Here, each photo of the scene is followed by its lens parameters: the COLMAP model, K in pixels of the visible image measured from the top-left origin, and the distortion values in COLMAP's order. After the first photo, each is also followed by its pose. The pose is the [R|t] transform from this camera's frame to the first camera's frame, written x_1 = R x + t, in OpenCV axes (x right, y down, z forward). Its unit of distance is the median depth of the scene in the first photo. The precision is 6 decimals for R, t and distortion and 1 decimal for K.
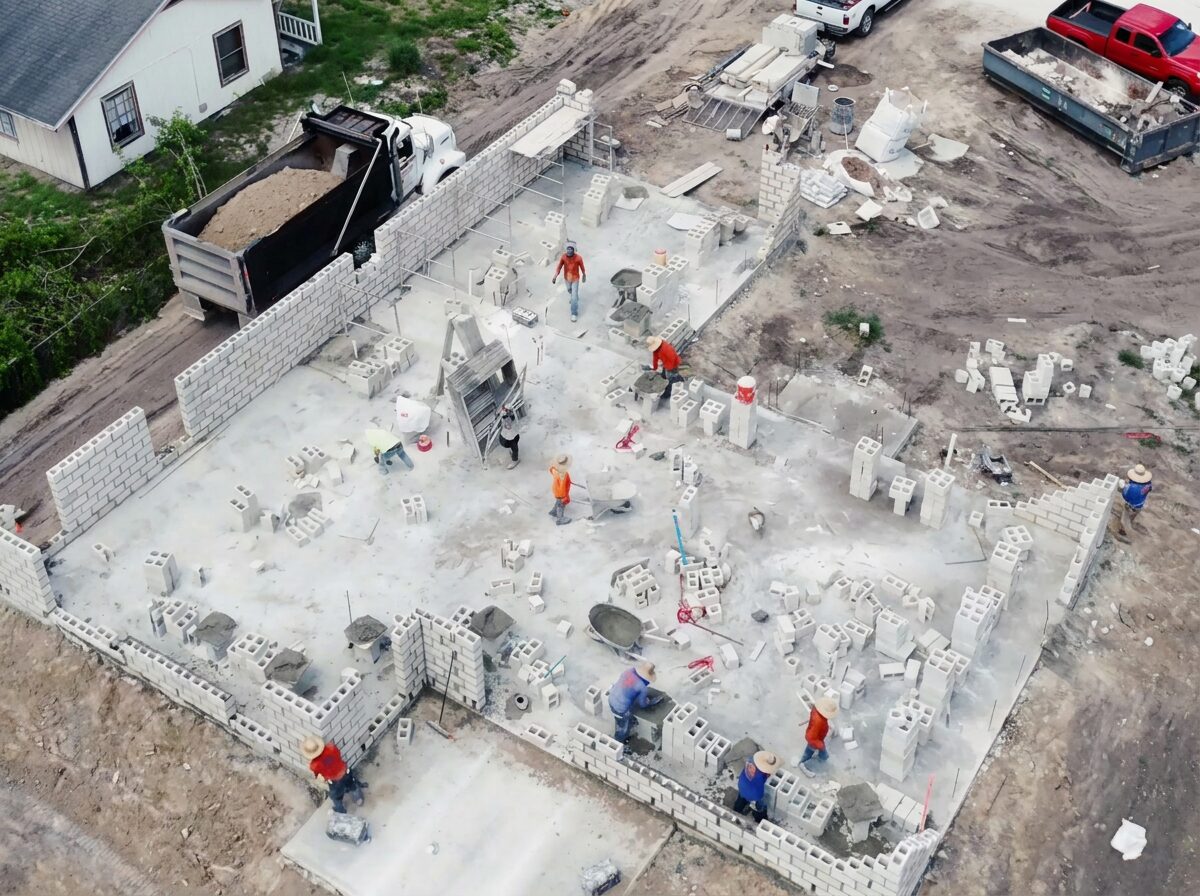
lens RADIAL K [[1411.7, 0, 600.0], [0, 1411.7, 448.0], [0, 0, 1]] dist [0.084654, -0.021109]
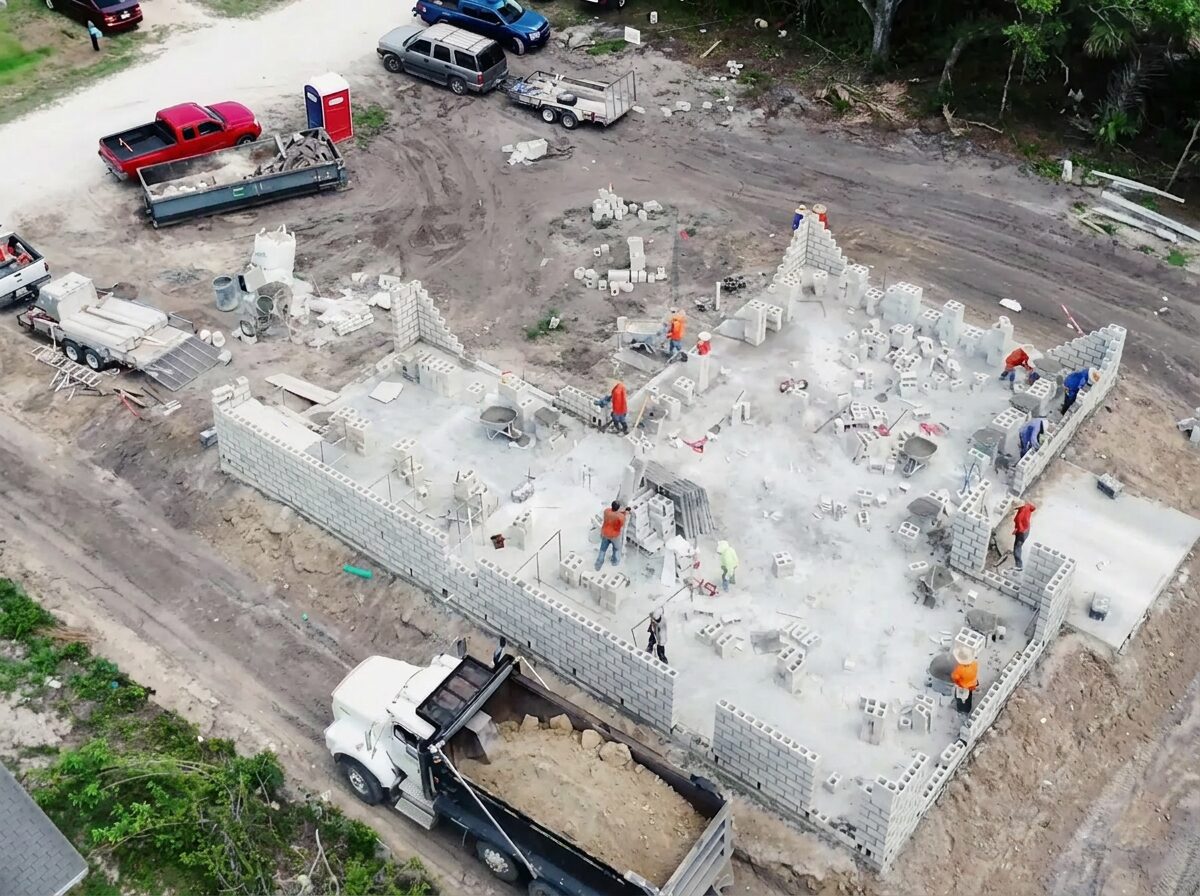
lens RADIAL K [[1411.7, 0, 600.0], [0, 1411.7, 448.0], [0, 0, 1]] dist [0.084654, -0.021109]
pose [[0.096255, -0.640448, 0.761946, -0.801485], [0.680405, 0.601057, 0.419260, -0.497516], [-0.726487, 0.478076, 0.493619, 0.406977]]
